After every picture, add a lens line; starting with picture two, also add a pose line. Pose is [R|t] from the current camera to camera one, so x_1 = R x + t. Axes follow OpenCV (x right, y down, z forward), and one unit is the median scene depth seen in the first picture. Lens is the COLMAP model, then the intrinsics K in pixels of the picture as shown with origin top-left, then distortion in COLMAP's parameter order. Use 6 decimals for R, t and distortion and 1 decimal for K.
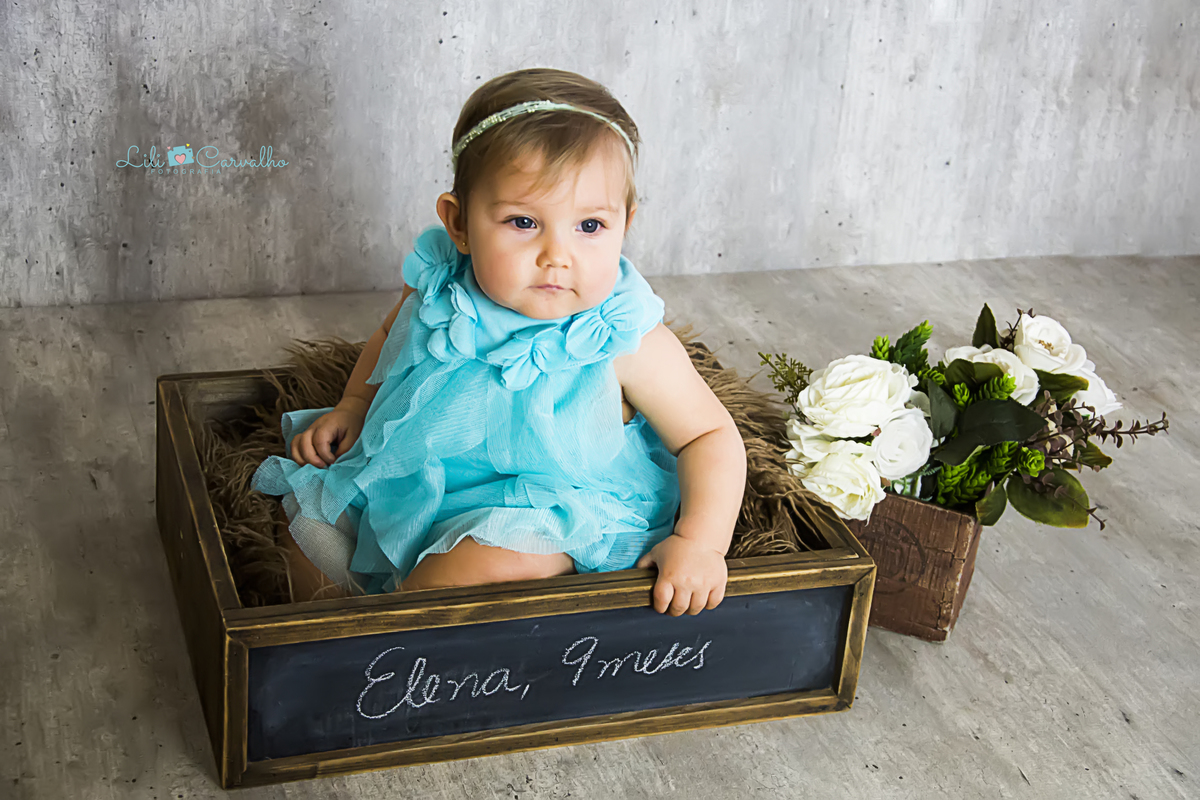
lens RADIAL K [[2039.7, 0, 594.2], [0, 2039.7, 399.2], [0, 0, 1]] dist [0.264604, 0.000000]
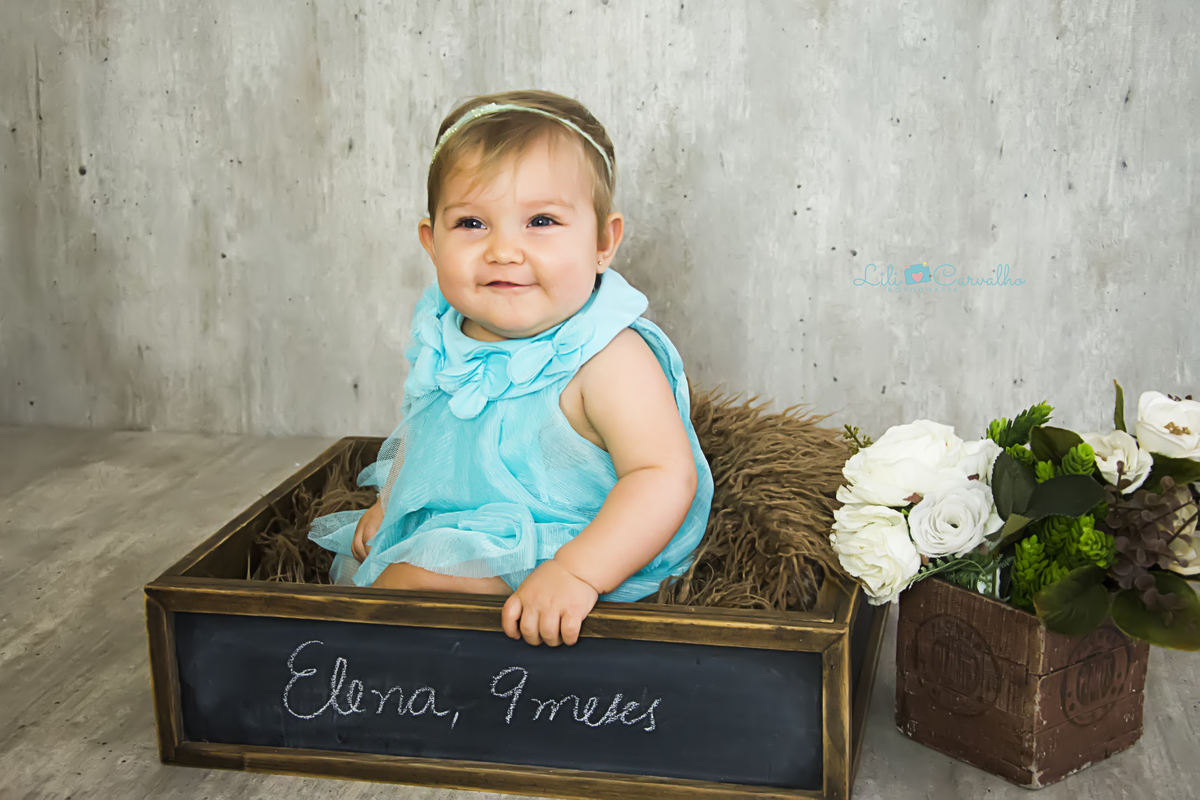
lens RADIAL K [[1742.7, 0, 565.8], [0, 1742.7, 380.2], [0, 0, 1]] dist [0.157248, 0.000000]
pose [[0.841933, 0.015742, -0.539352, 0.326921], [-0.145052, 0.969383, -0.198134, 0.107290], [0.519719, 0.245050, 0.818439, 0.249519]]
